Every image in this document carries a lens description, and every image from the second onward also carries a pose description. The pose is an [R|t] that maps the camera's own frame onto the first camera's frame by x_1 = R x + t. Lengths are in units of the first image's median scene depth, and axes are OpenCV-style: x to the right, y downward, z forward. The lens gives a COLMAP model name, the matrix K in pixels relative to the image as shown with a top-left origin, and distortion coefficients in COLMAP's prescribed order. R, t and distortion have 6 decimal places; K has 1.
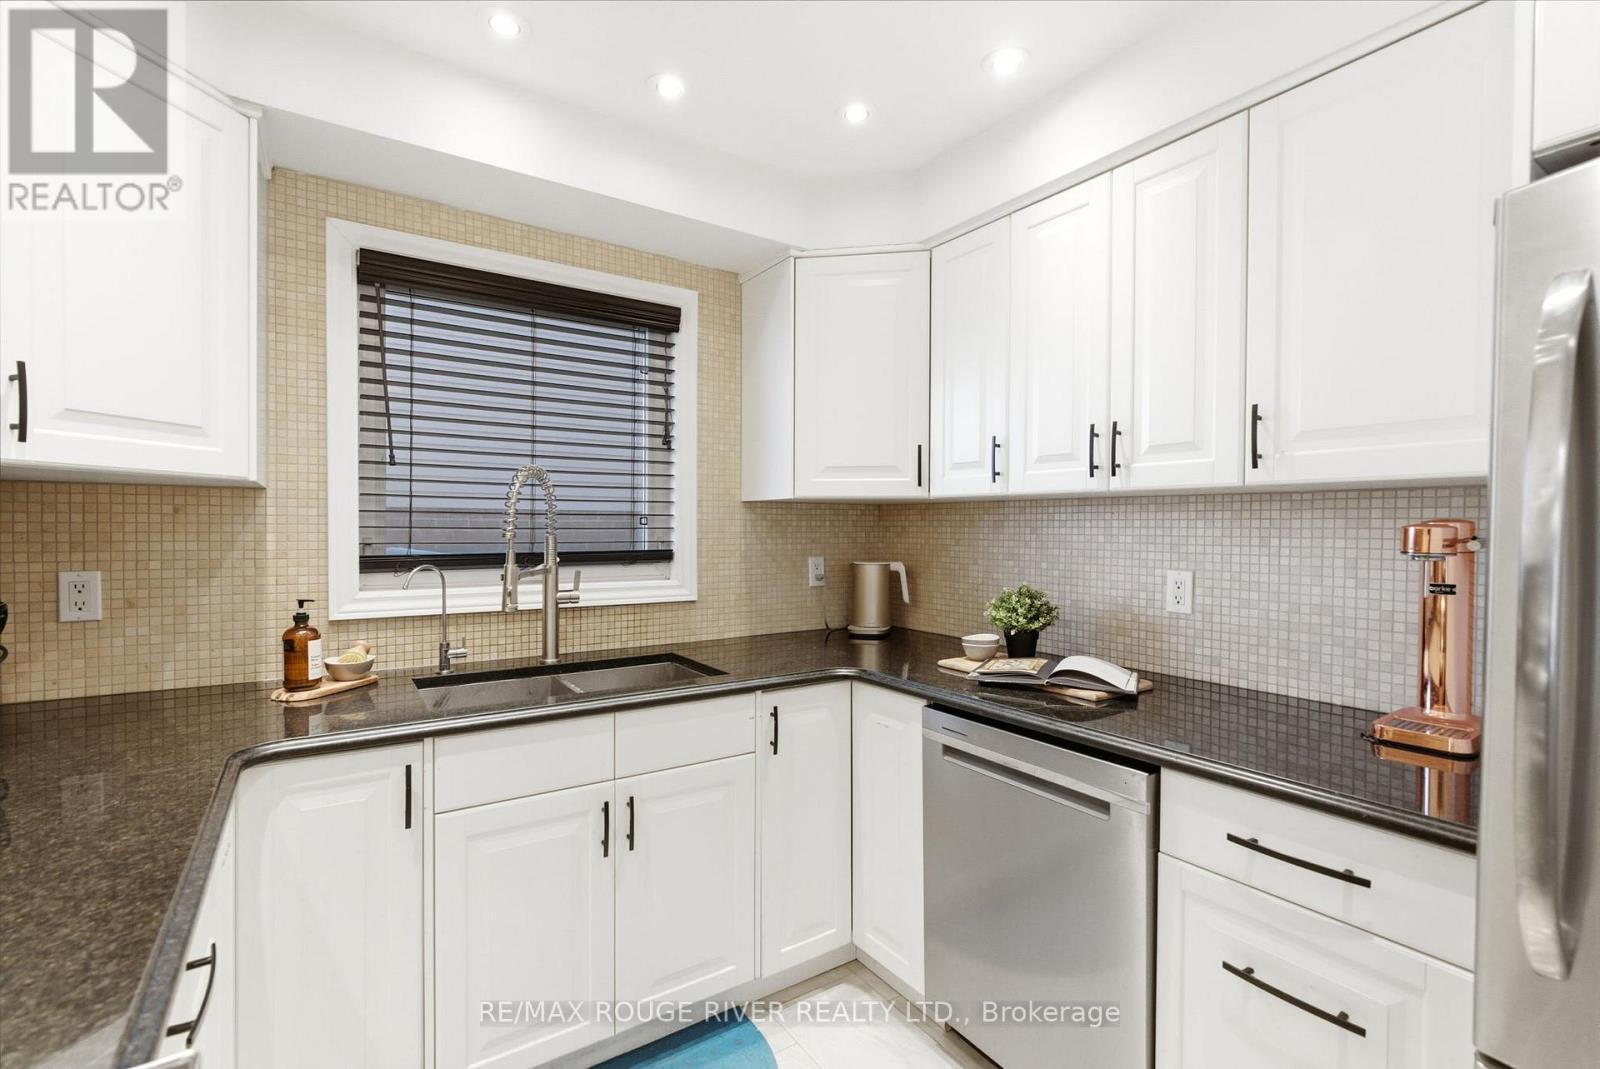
lens RADIAL K [[728.5, 0, 800.0], [0, 728.5, 536.4], [0, 0, 1]] dist [-0.000859, 0.000685]
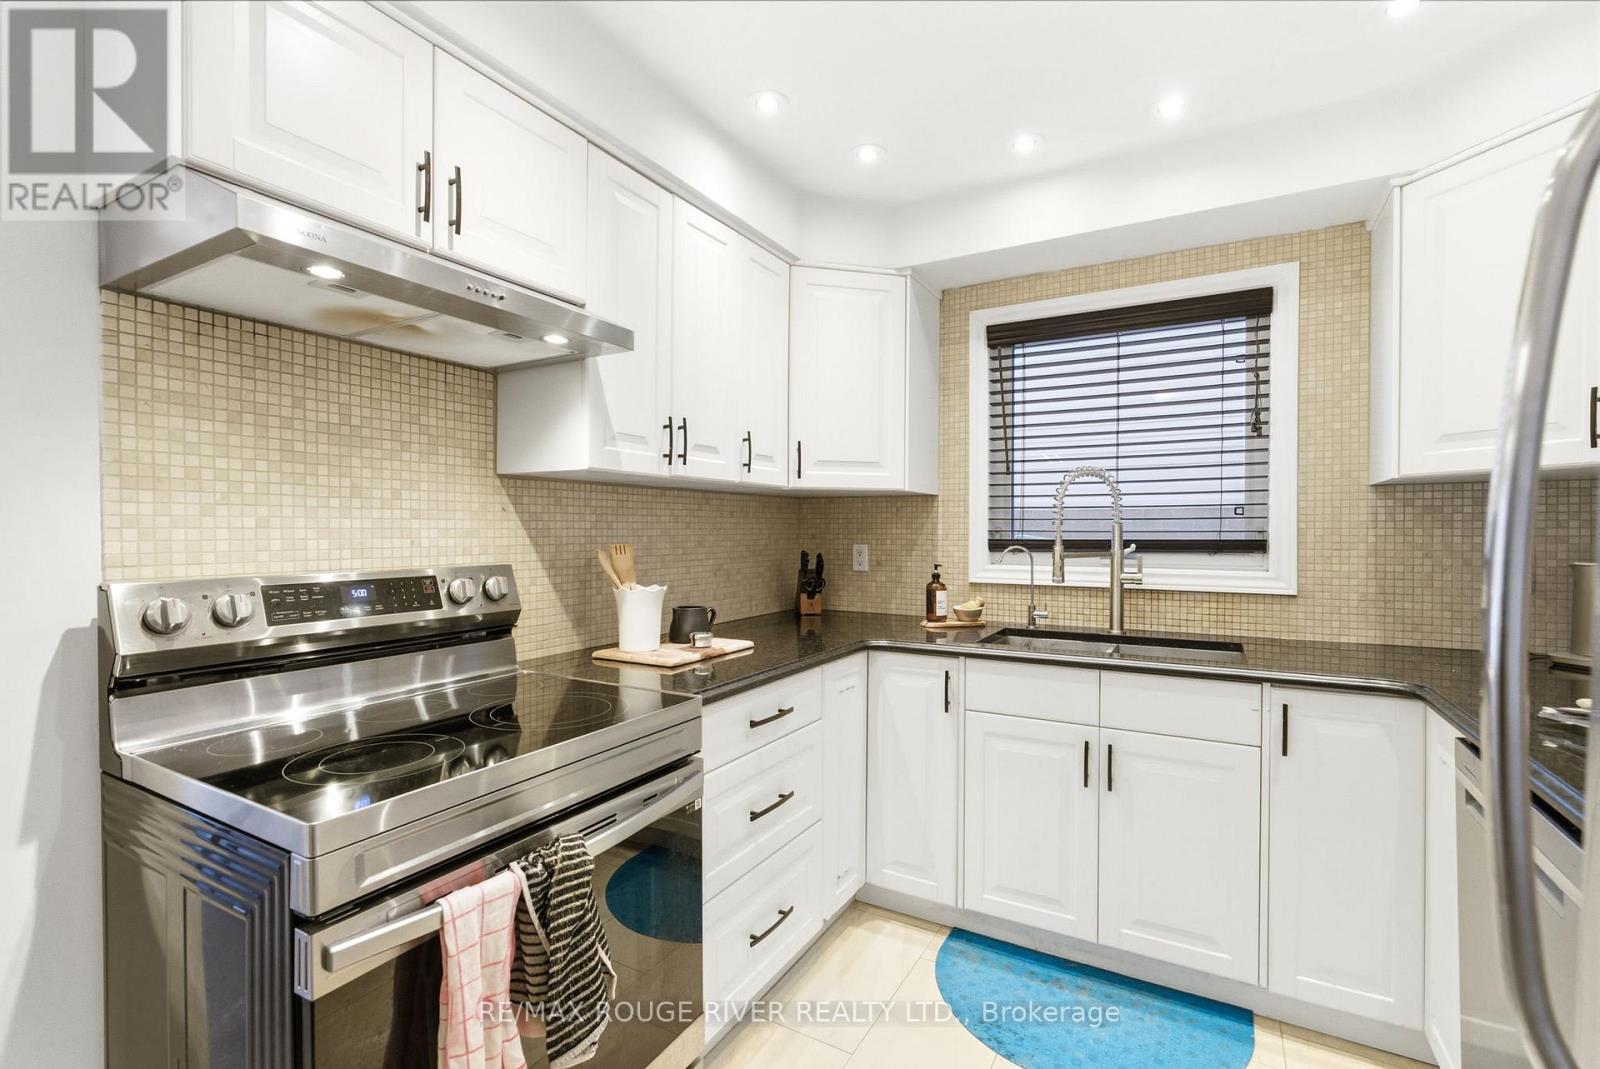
lens RADIAL K [[728.5, 0, 800.0], [0, 728.5, 536.4], [0, 0, 1]] dist [-0.000859, 0.000685]
pose [[0.442849, 0.002550, -0.896593, 0.465527], [-0.011273, 0.999933, -0.002725, 0.026093], [0.896525, 0.011314, 0.442848, 0.028754]]
